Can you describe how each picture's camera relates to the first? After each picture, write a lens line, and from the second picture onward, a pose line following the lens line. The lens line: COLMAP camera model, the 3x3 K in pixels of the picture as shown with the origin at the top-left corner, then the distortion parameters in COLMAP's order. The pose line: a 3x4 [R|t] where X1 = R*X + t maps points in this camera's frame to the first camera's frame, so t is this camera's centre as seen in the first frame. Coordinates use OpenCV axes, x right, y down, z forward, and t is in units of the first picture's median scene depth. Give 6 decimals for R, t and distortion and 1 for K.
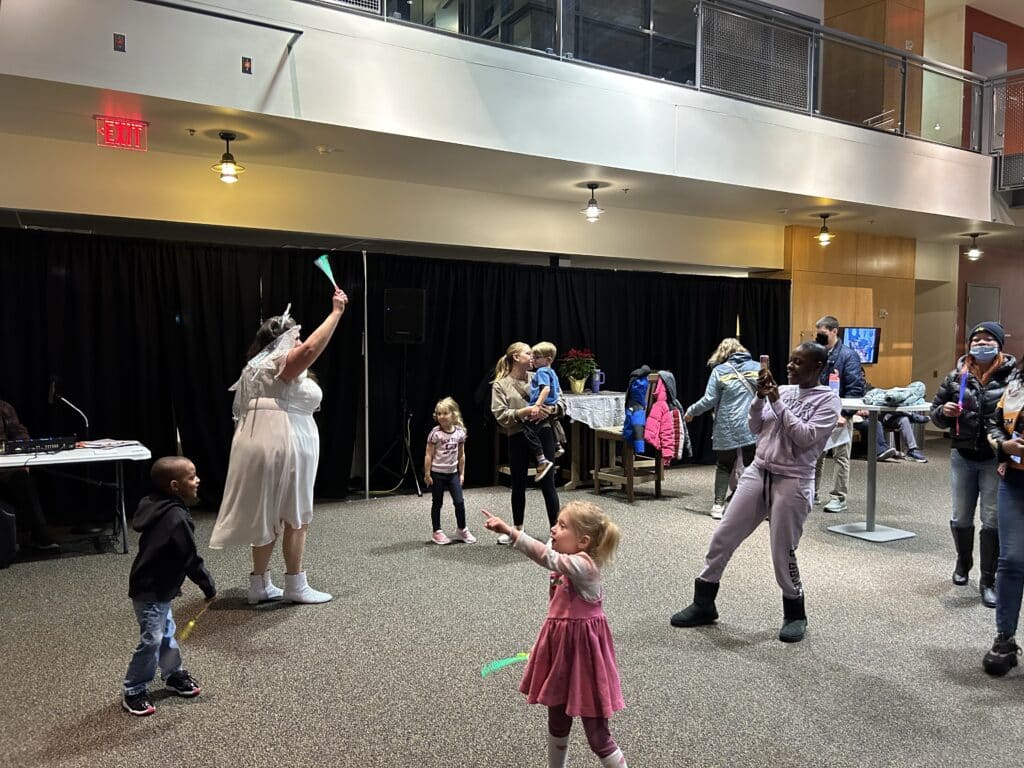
lens RADIAL K [[769.5, 0, 516.9], [0, 769.5, 384.1], [0, 0, 1]] dist [0.063293, -0.076847]
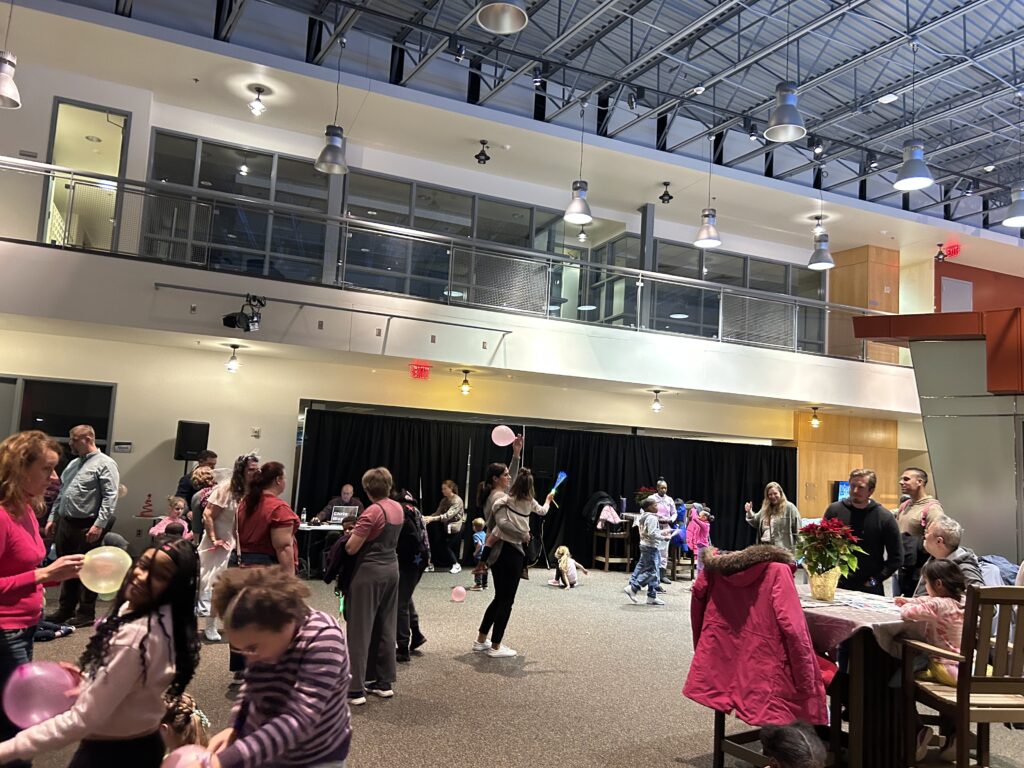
lens RADIAL K [[790.2, 0, 510.8], [0, 790.2, 379.6], [0, 0, 1]] dist [0.069272, -0.081333]
pose [[0.990978, 0.033855, -0.129679, 0.004331], [-0.054787, 0.985363, -0.161423, 0.018885], [0.122316, 0.167071, 0.978328, -0.787959]]
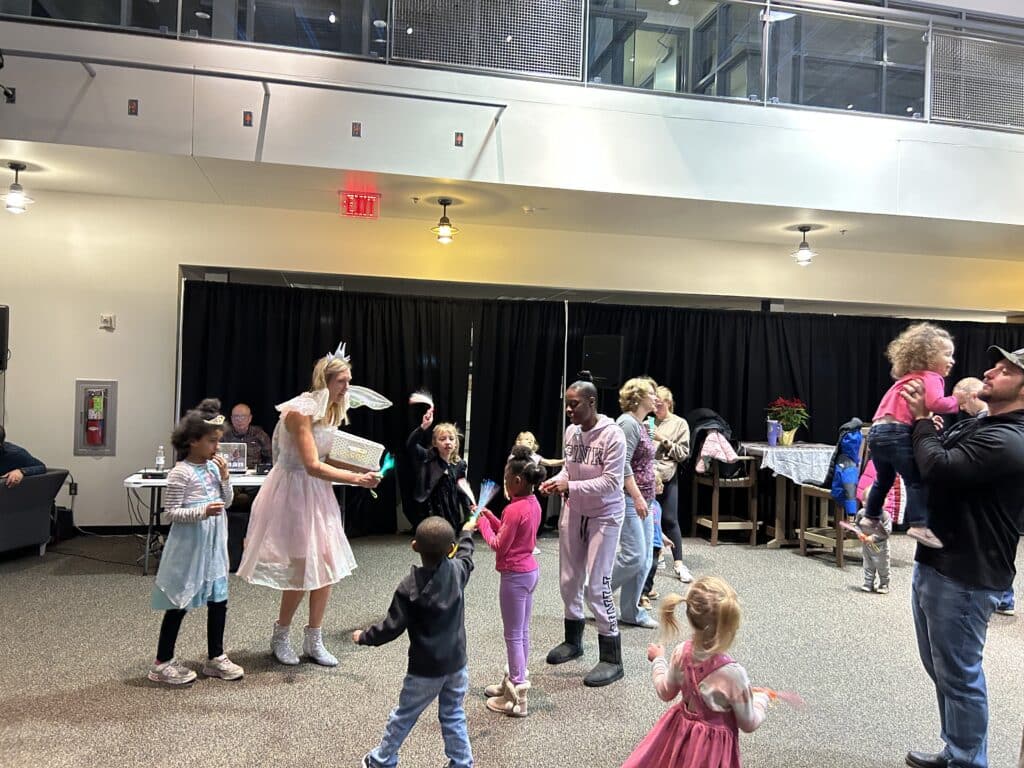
lens RADIAL K [[771.2, 0, 509.1], [0, 771.2, 382.1], [0, 0, 1]] dist [0.068036, -0.093842]
pose [[0.951230, 0.017266, -0.308000, 0.052548], [-0.036134, 0.997795, -0.055664, -0.000448], [0.306360, 0.064078, 0.949756, -0.013115]]
